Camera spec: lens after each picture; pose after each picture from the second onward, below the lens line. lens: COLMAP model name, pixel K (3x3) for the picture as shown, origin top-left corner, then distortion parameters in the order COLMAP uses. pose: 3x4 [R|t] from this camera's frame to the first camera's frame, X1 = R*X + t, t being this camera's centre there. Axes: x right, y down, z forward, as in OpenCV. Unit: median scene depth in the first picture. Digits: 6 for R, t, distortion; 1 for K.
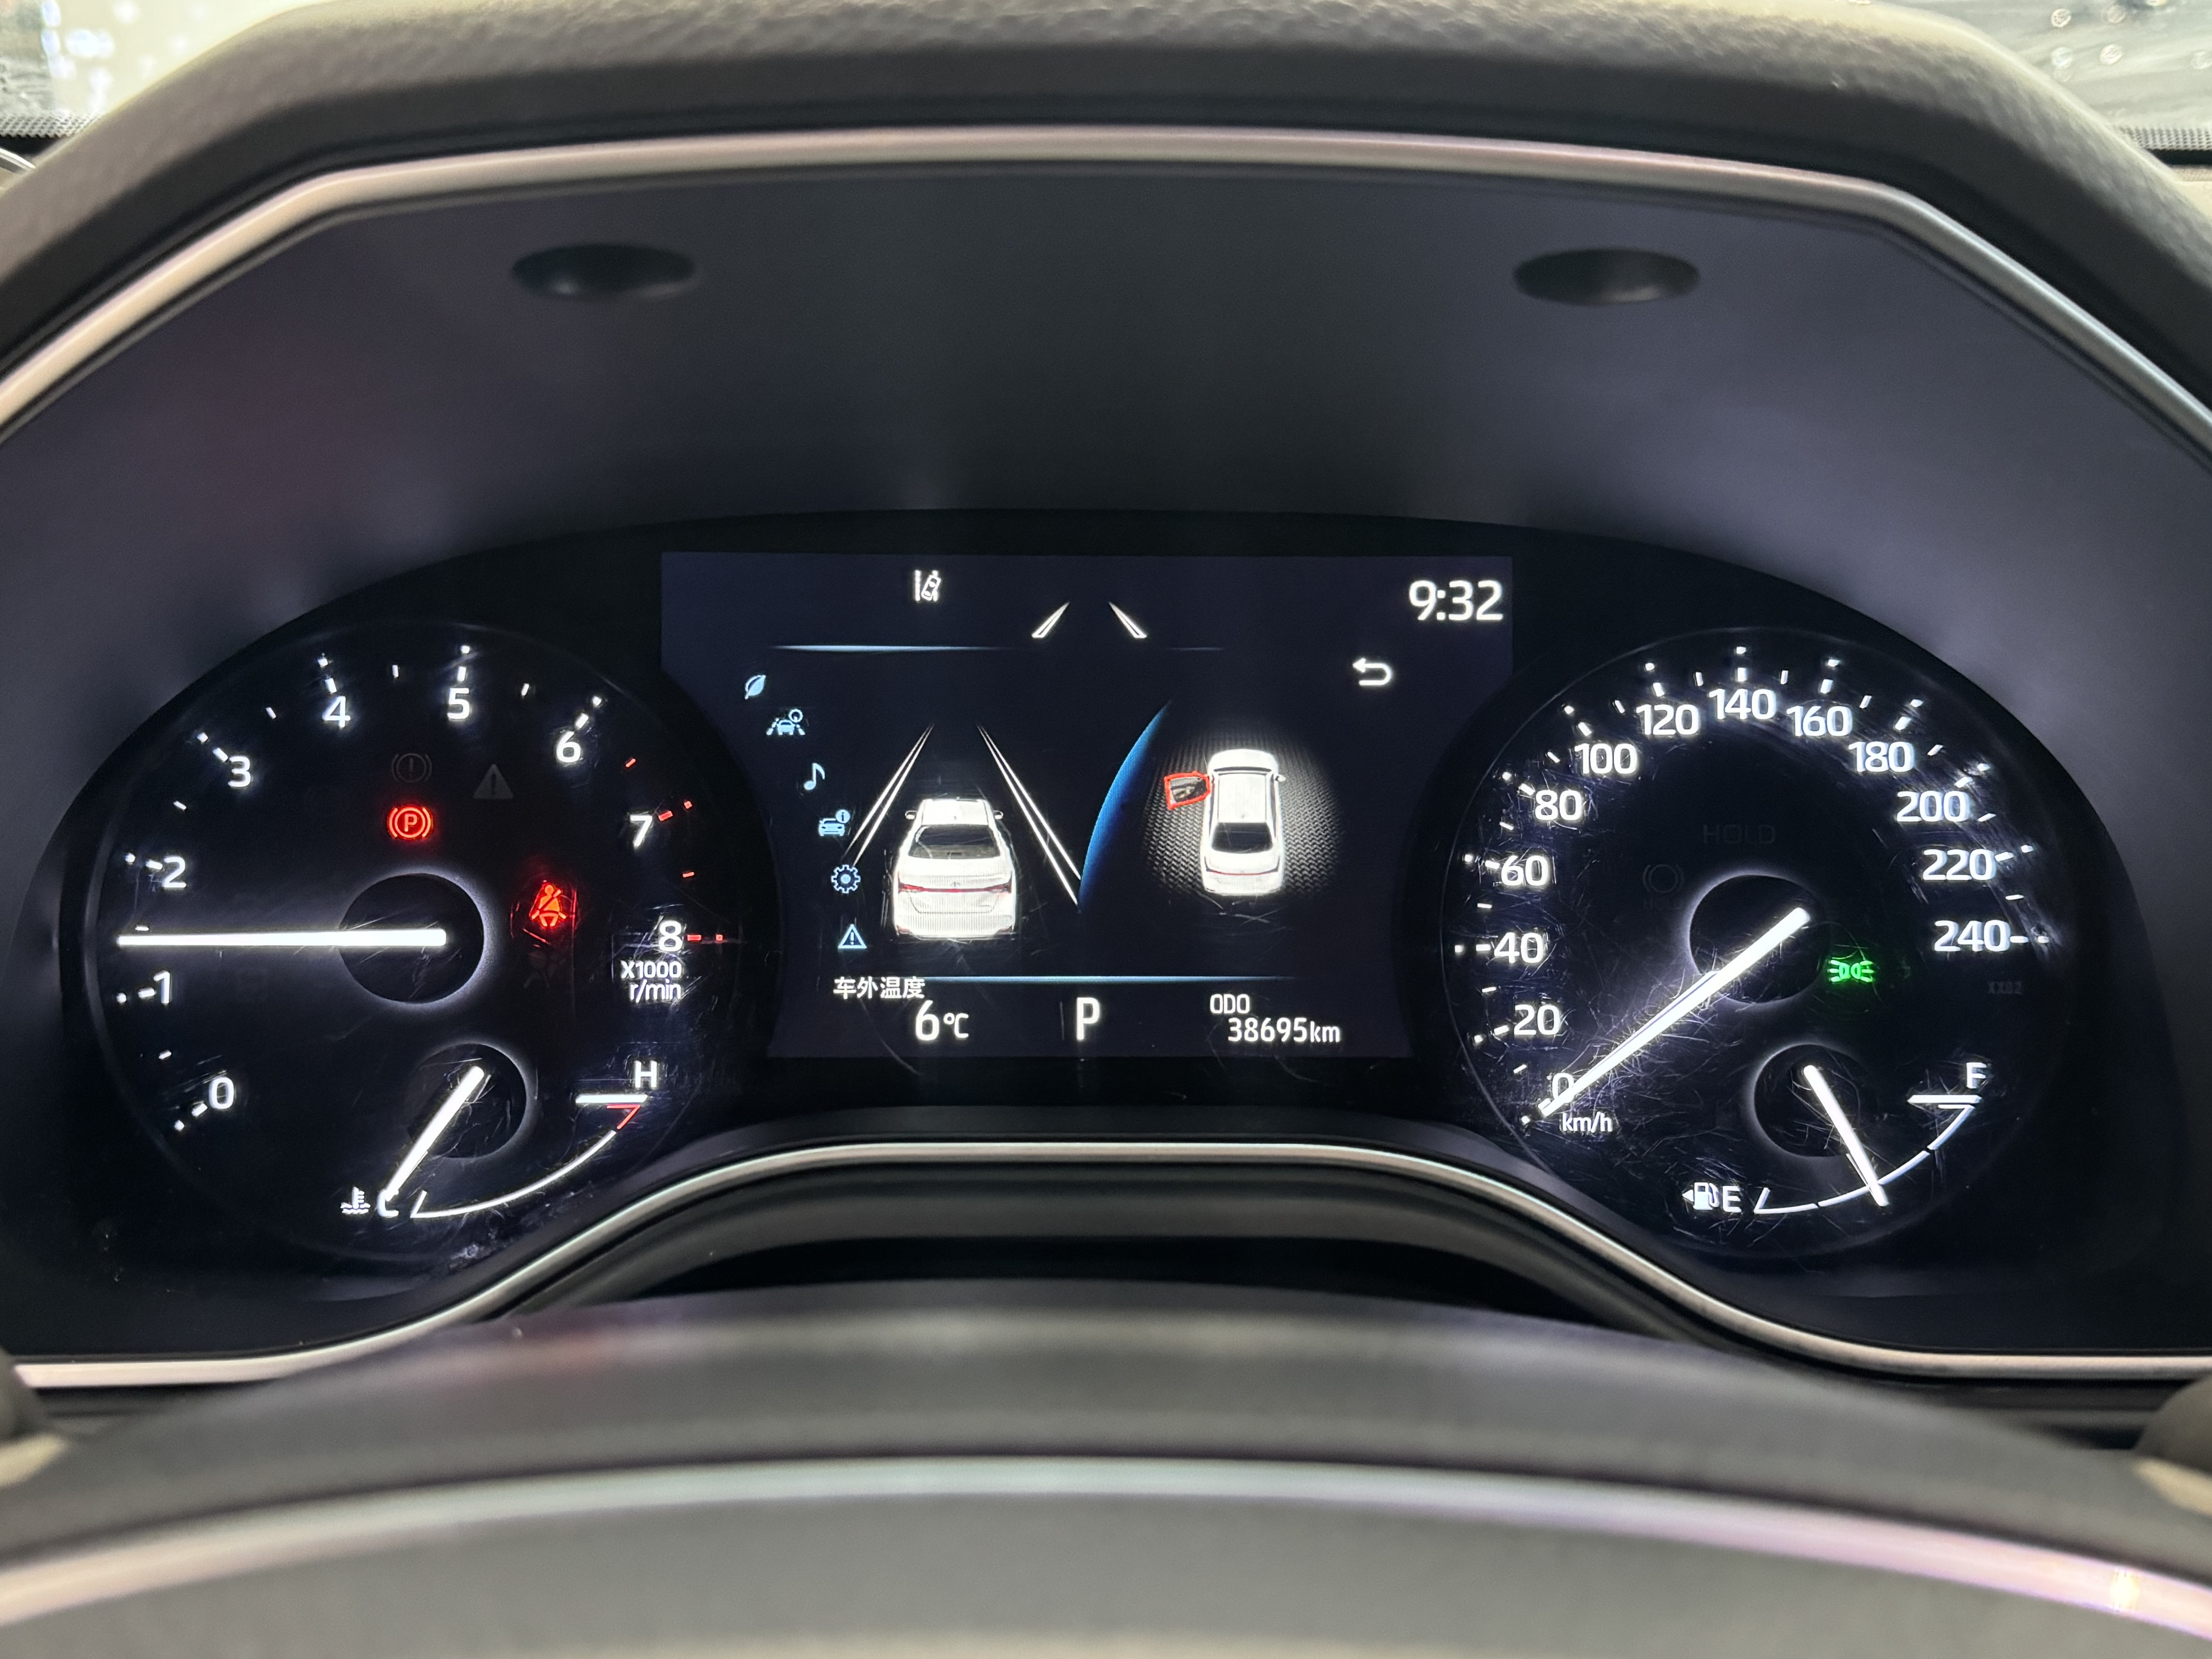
lens RADIAL K [[2096.4, 0, 1108.8], [0, 2096.4, 824.6], [0, 0, 1]] dist [0.095090, 0.000000]
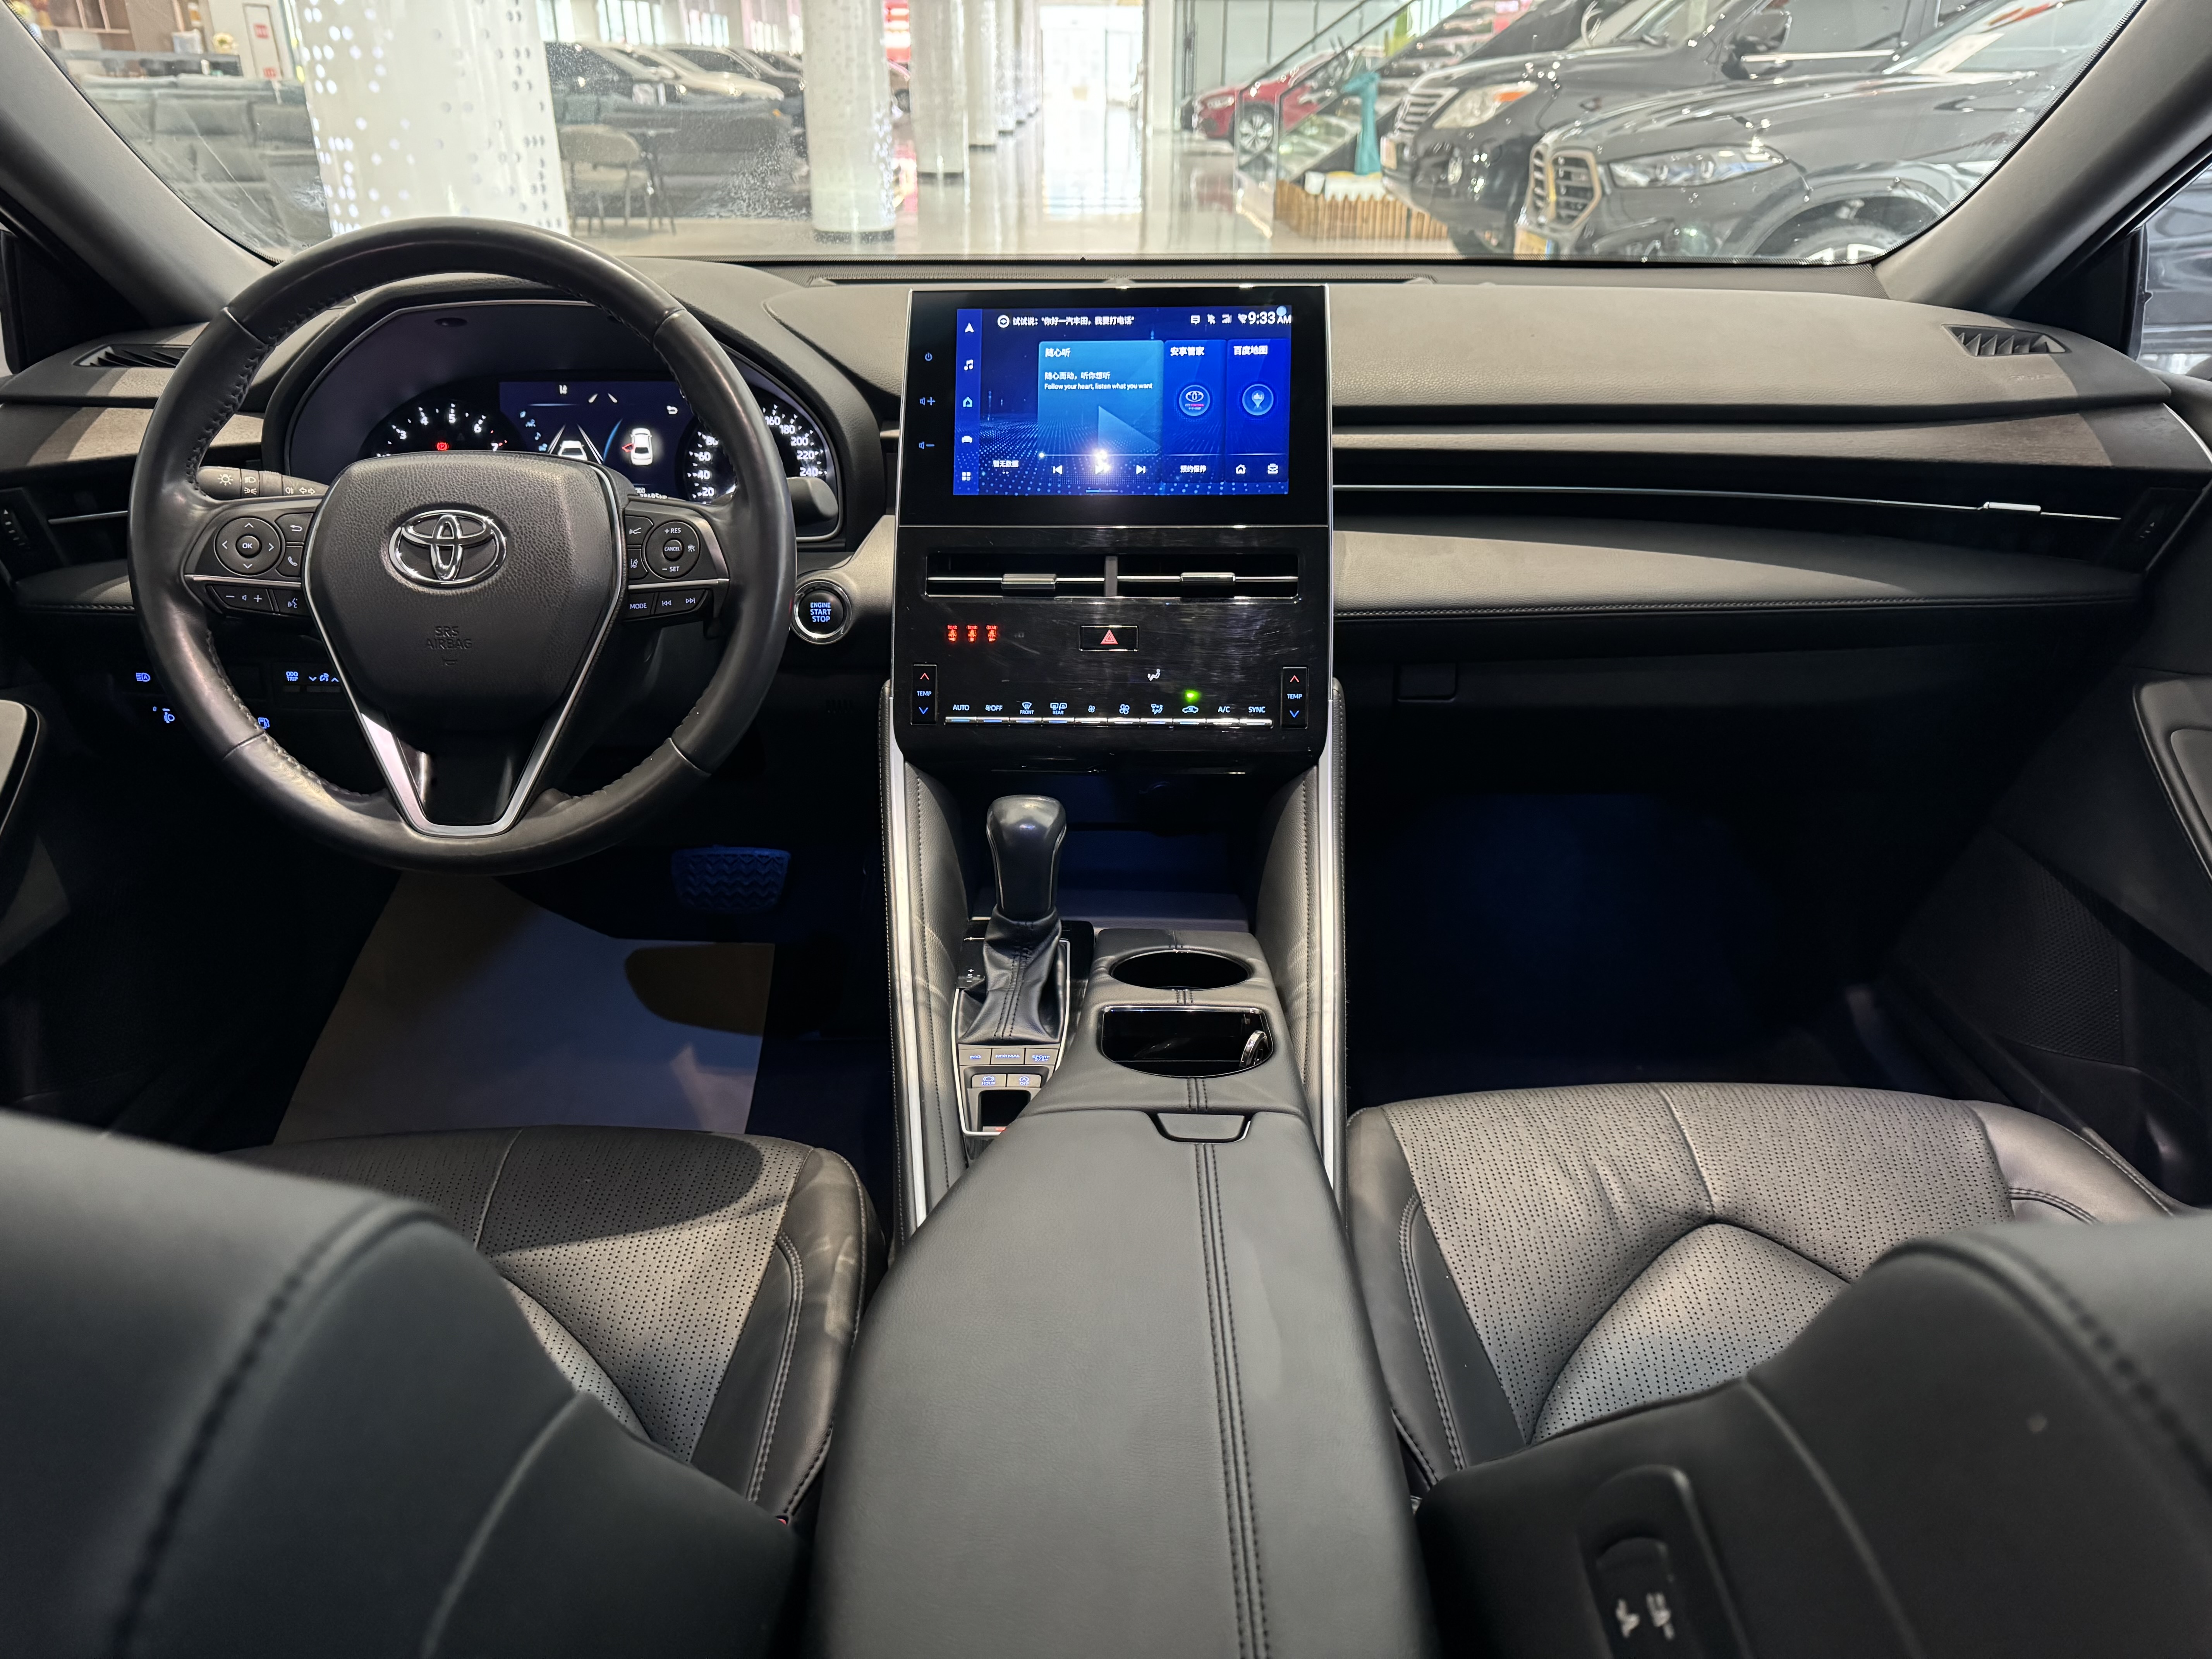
lens RADIAL K [[1558.1, 0, 1158.8], [0, 1558.1, 850.1], [0, 0, 1]] dist [-0.011807, -0.004047]
pose [[0.999556, -0.010328, 0.027958, 1.018487], [0.007113, 0.993598, 0.112749, 0.464129], [-0.028944, -0.112500, 0.993230, -2.244021]]
